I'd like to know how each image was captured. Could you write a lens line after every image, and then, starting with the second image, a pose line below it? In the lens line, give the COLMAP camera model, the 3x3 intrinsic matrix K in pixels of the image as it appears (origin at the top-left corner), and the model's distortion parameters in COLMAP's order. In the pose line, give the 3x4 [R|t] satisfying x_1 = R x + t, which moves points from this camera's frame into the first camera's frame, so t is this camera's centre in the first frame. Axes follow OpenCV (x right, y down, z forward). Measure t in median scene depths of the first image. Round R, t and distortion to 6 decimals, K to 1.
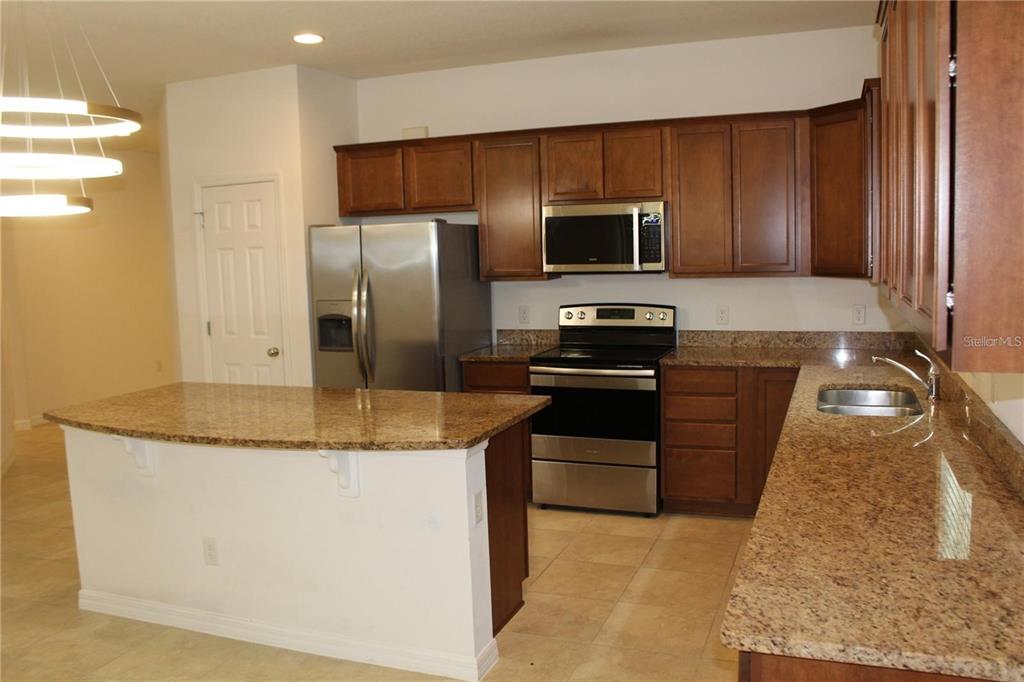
lens RADIAL K [[863.4, 0, 513.9], [0, 863.4, 339.0], [0, 0, 1]] dist [-0.151571, 0.120096]
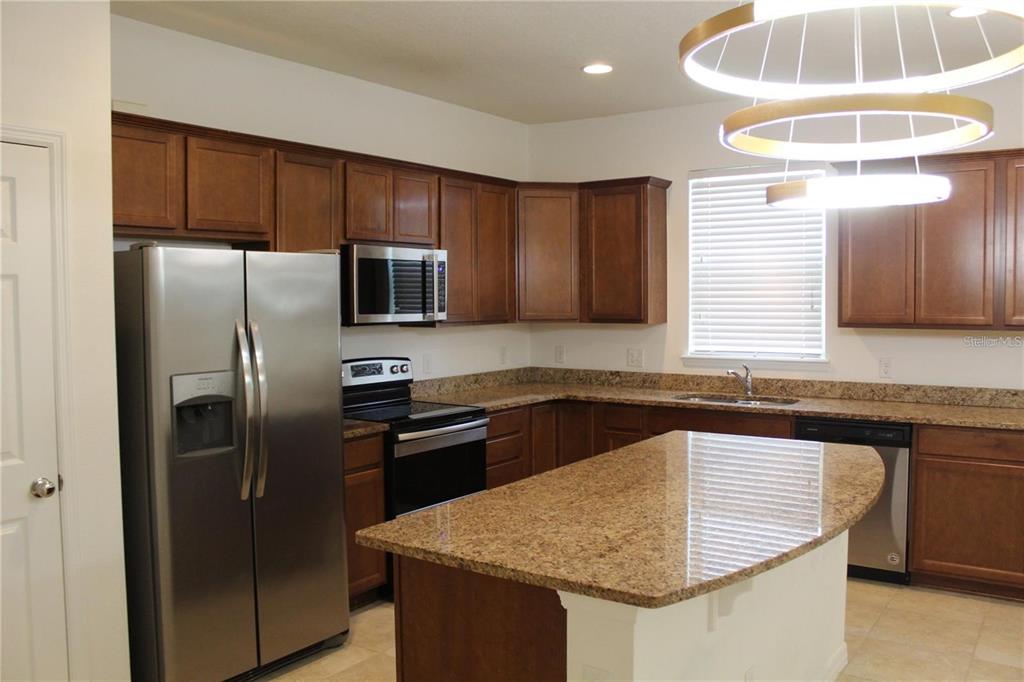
lens RADIAL K [[863.4, 0, 512.3], [0, 863.4, 343.1], [0, 0, 1]] dist [-0.151571, 0.120096]
pose [[0.249429, -0.026645, 0.968026, -0.714333], [0.103636, 0.994615, 0.000674, -0.042525], [-0.962832, 0.100154, 0.250848, 0.636755]]
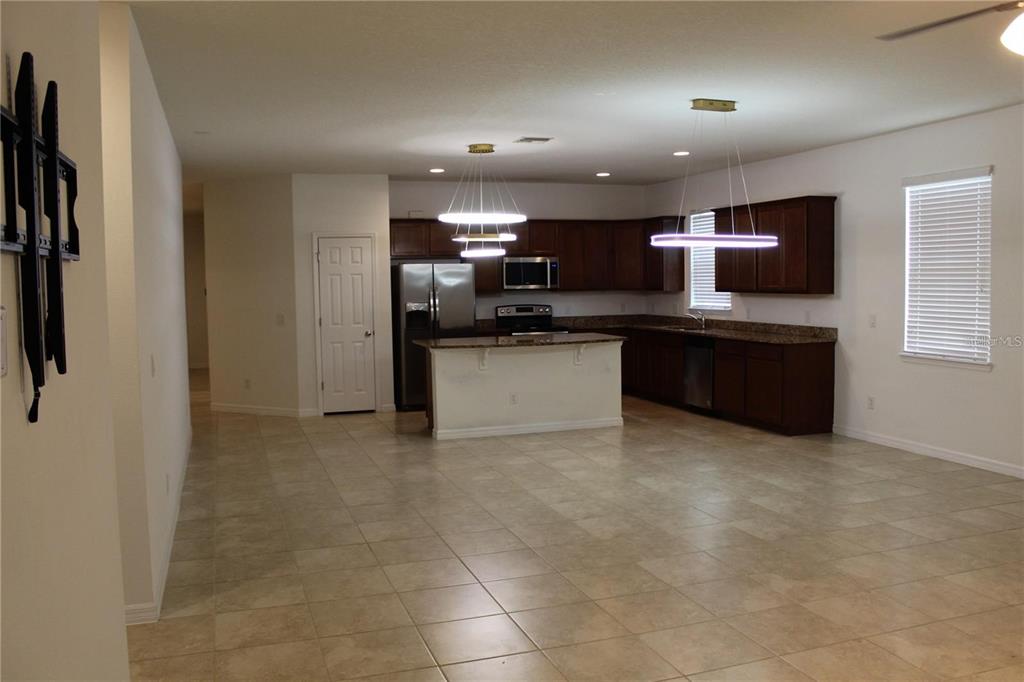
lens RADIAL K [[863.4, 0, 516.6], [0, 863.4, 338.3], [0, 0, 1]] dist [-0.151571, 0.120096]
pose [[0.769740, -0.027478, 0.637765, -1.236871], [0.062360, 0.997531, -0.032287, 0.106457], [-0.635304, 0.064624, 0.769554, -0.585328]]
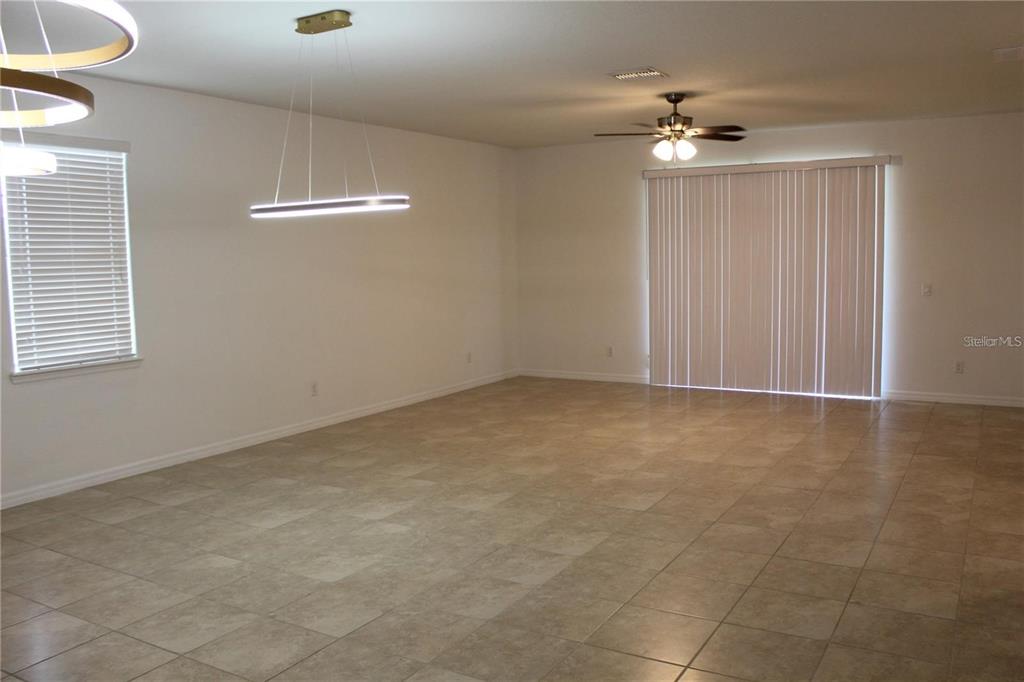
lens RADIAL K [[863.4, 0, 511.4], [0, 863.4, 333.5], [0, 0, 1]] dist [-0.151571, 0.120096]
pose [[-0.983515, 0.029928, 0.178333, -0.632579], [0.065288, 0.978455, 0.195866, -0.073019], [-0.168629, 0.204280, -0.964279, 0.905805]]
